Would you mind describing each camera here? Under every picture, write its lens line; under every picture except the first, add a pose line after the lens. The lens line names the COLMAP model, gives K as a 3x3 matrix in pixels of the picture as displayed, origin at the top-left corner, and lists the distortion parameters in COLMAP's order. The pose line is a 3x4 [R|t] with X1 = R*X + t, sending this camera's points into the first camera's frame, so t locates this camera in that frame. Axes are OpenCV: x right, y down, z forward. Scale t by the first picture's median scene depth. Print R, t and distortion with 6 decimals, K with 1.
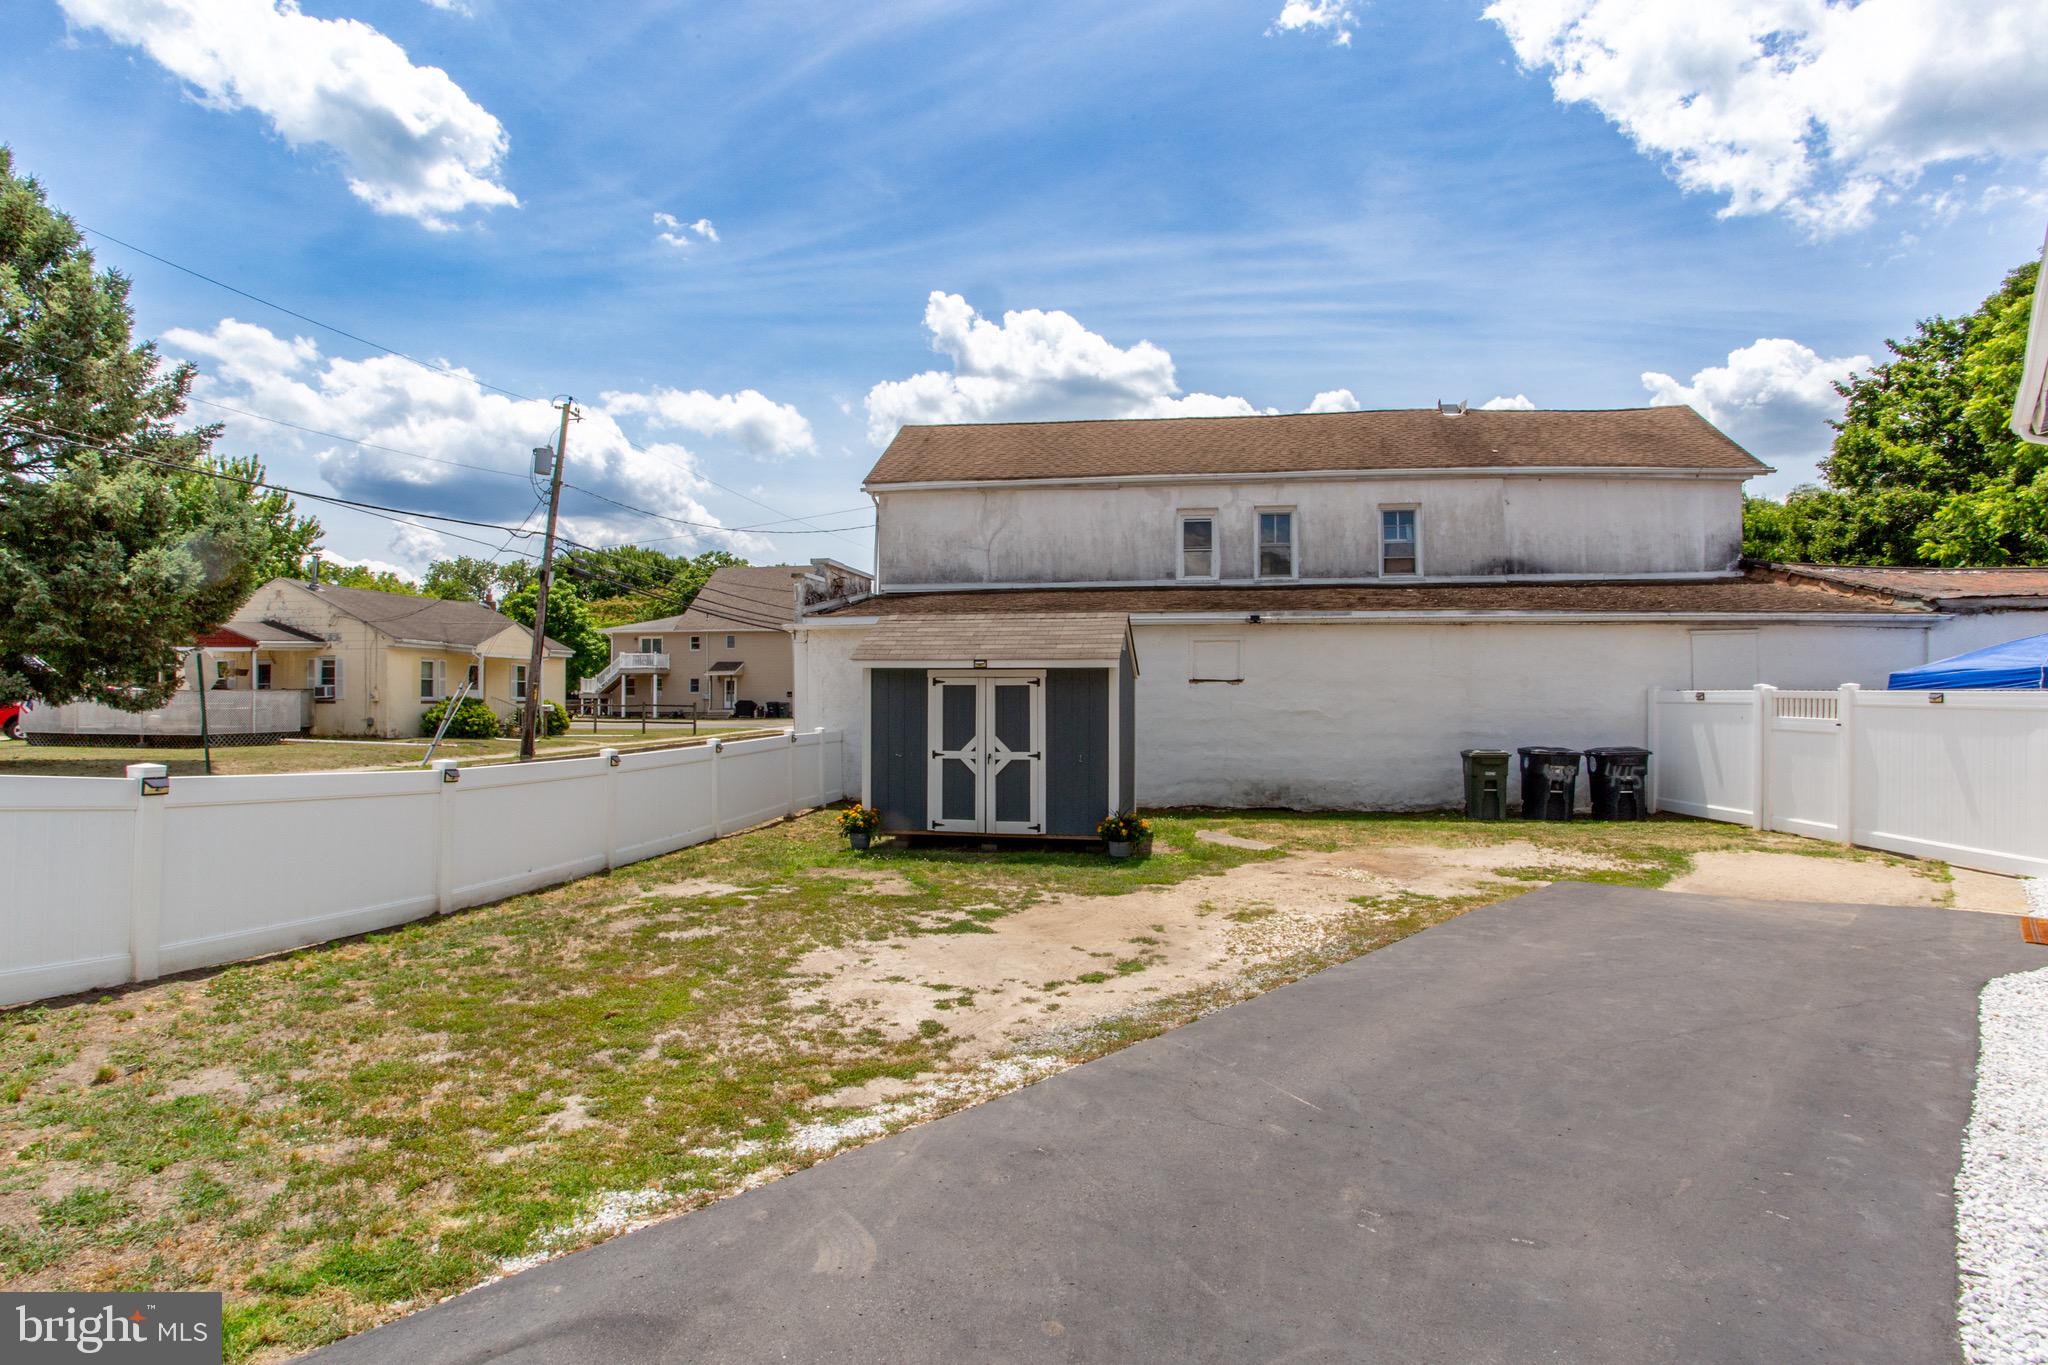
lens RADIAL K [[1018.7, 0, 1017.4], [0, 1018.7, 674.6], [0, 0, 1]] dist [-0.082701, 0.041510]
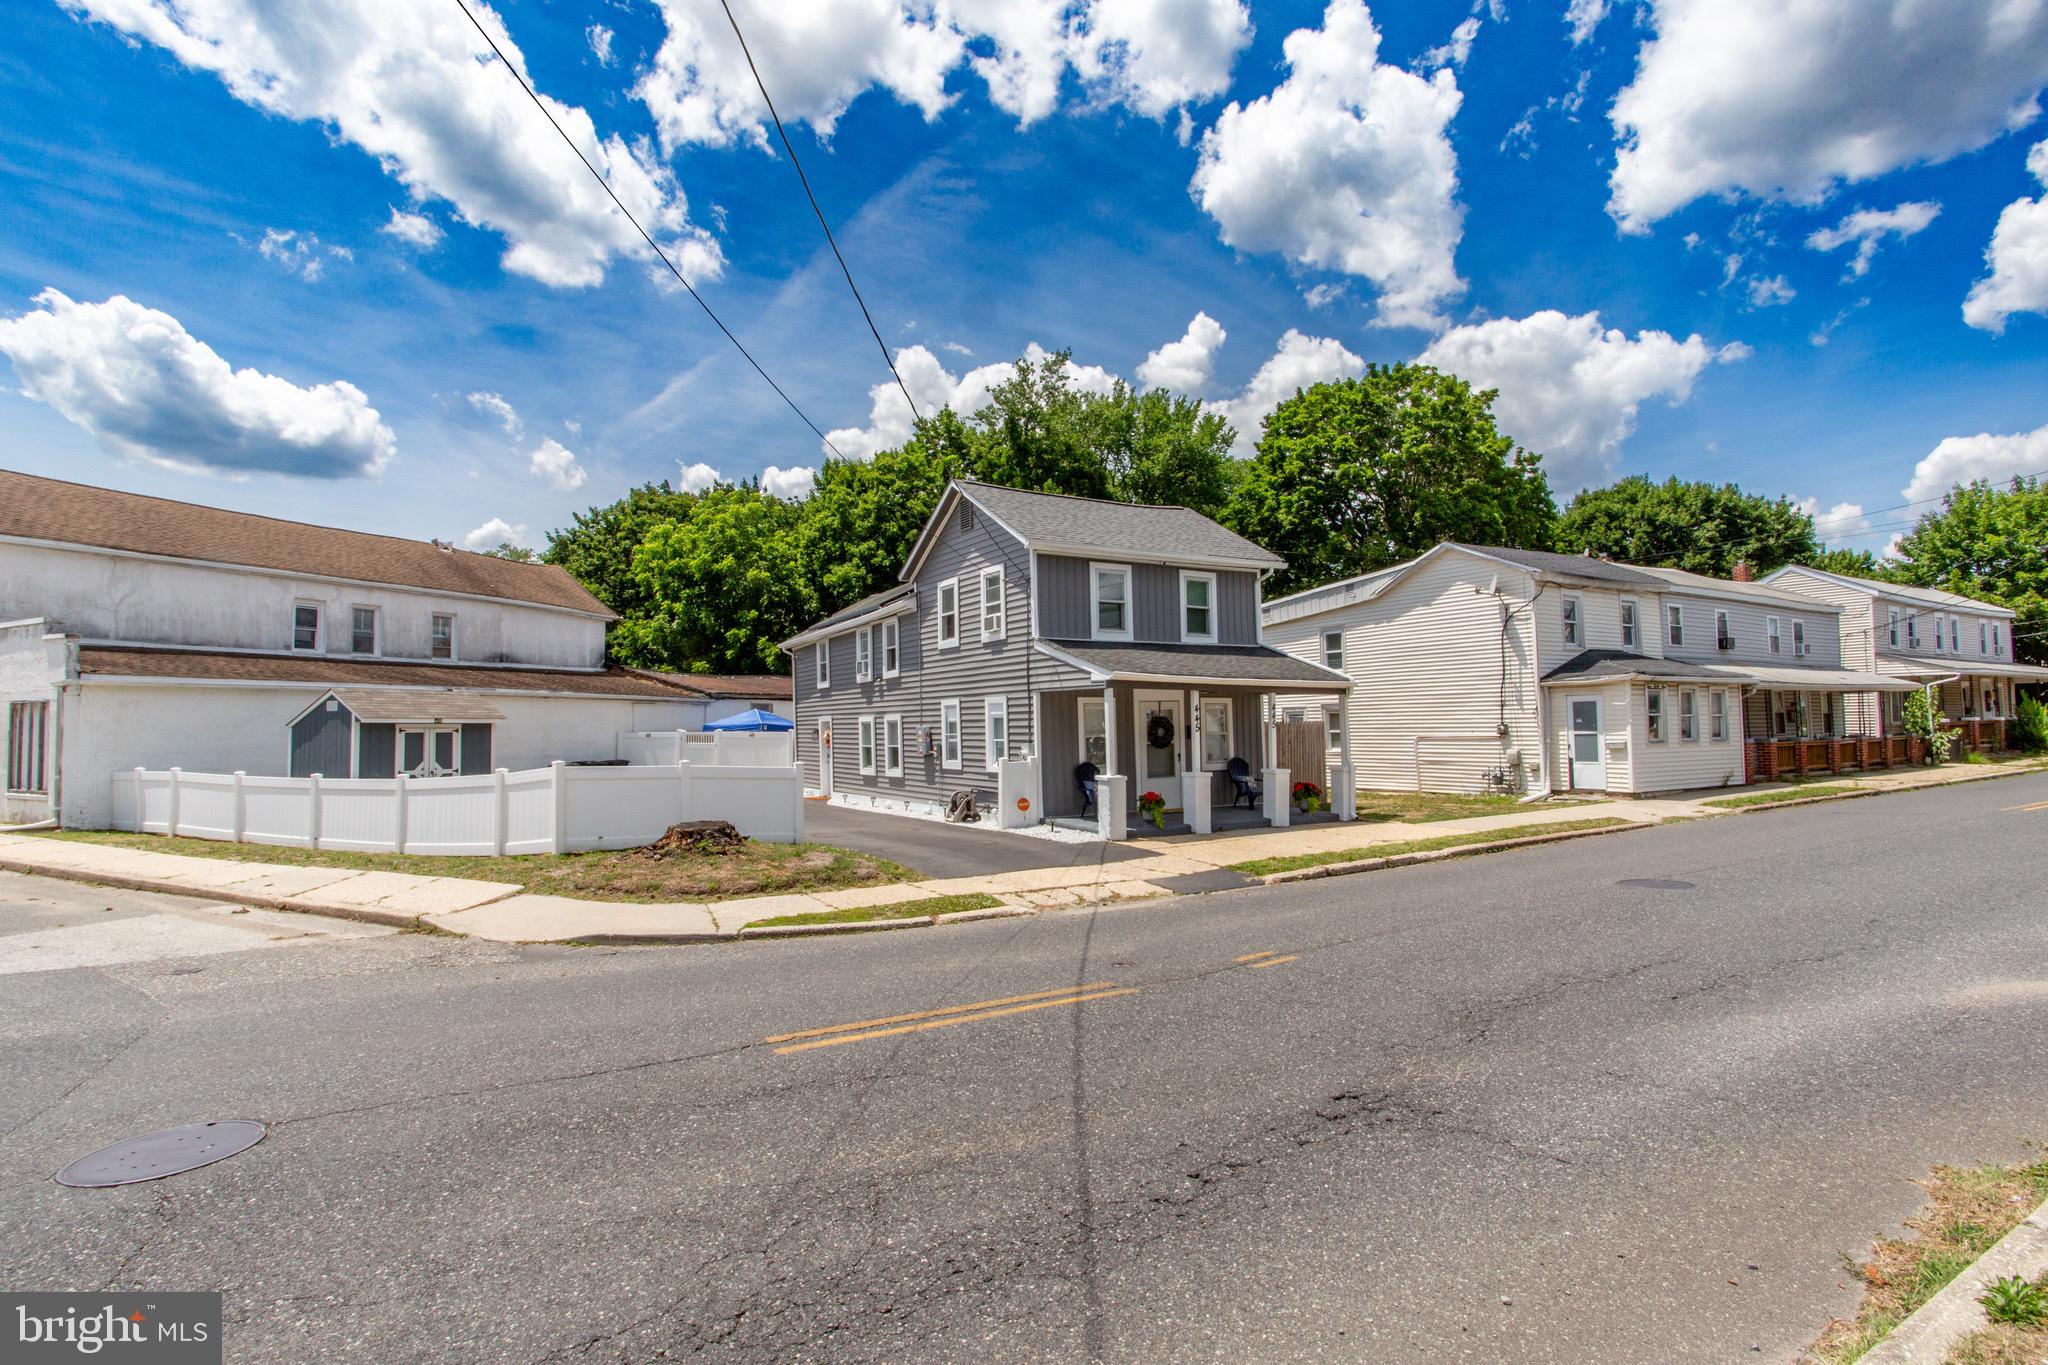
lens RADIAL K [[991.6, 0, 1011.4], [0, 991.6, 683.3], [0, 0, 1]] dist [-0.077774, 0.032449]
pose [[0.277739, 0.037765, 0.959914, -0.838007], [-0.008051, 0.999283, -0.036985, -0.013272], [-0.960623, 0.002544, 0.277844, -0.267823]]
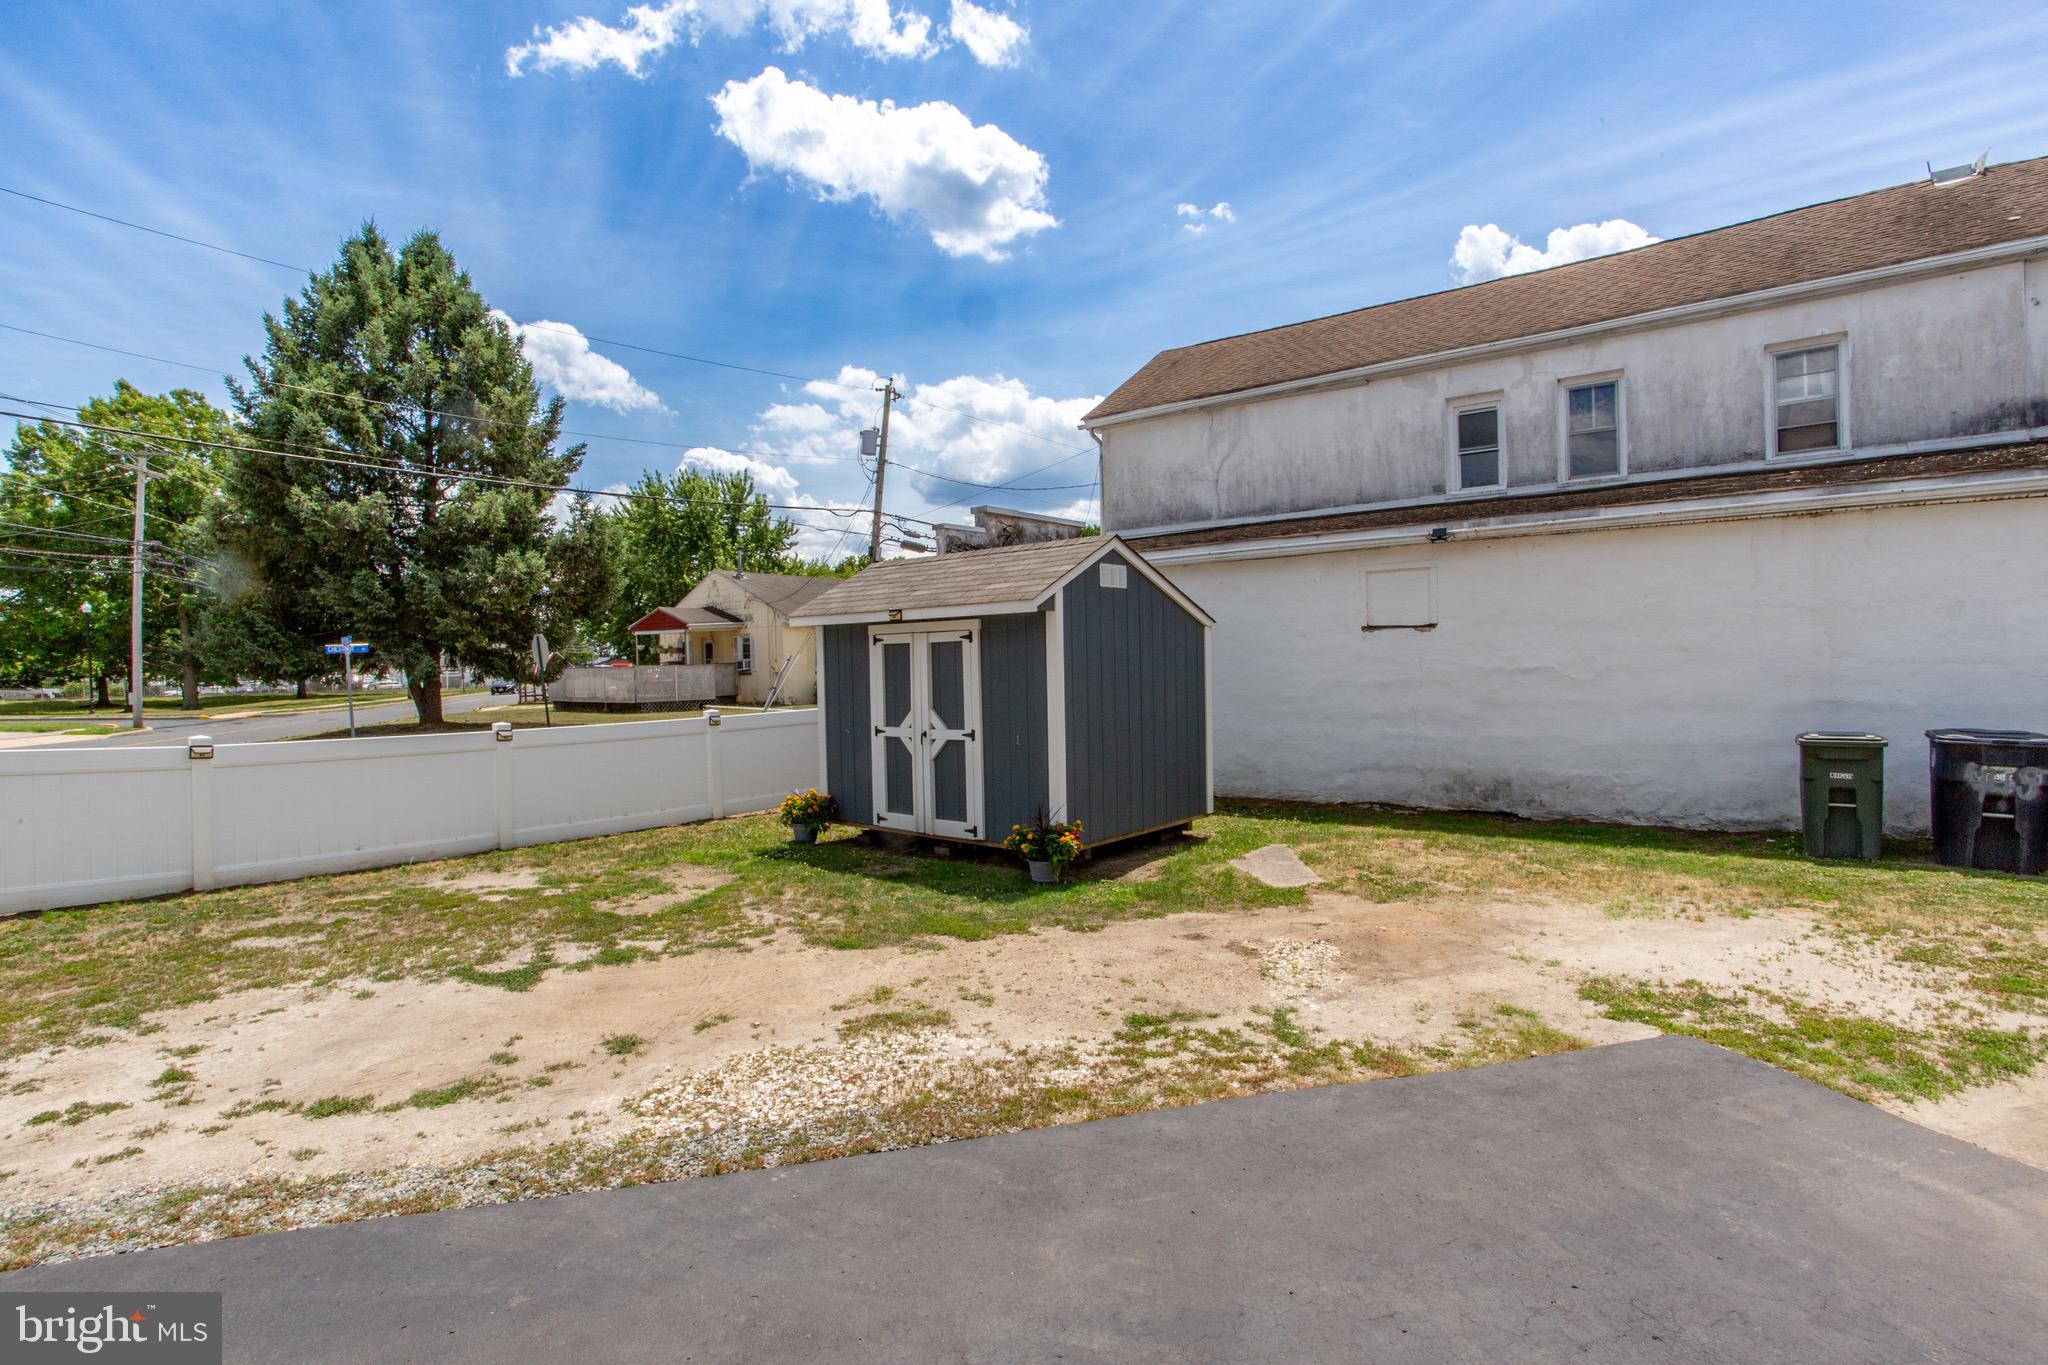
lens RADIAL K [[993.8, 0, 1024.1], [0, 993.8, 666.8], [0, 0, 1]] dist [-0.065461, 0.029422]
pose [[0.875469, -0.017239, -0.482968, 0.246508], [0.030987, 0.999310, 0.020500, 0.009617], [0.482281, -0.032913, 0.875398, 0.230181]]
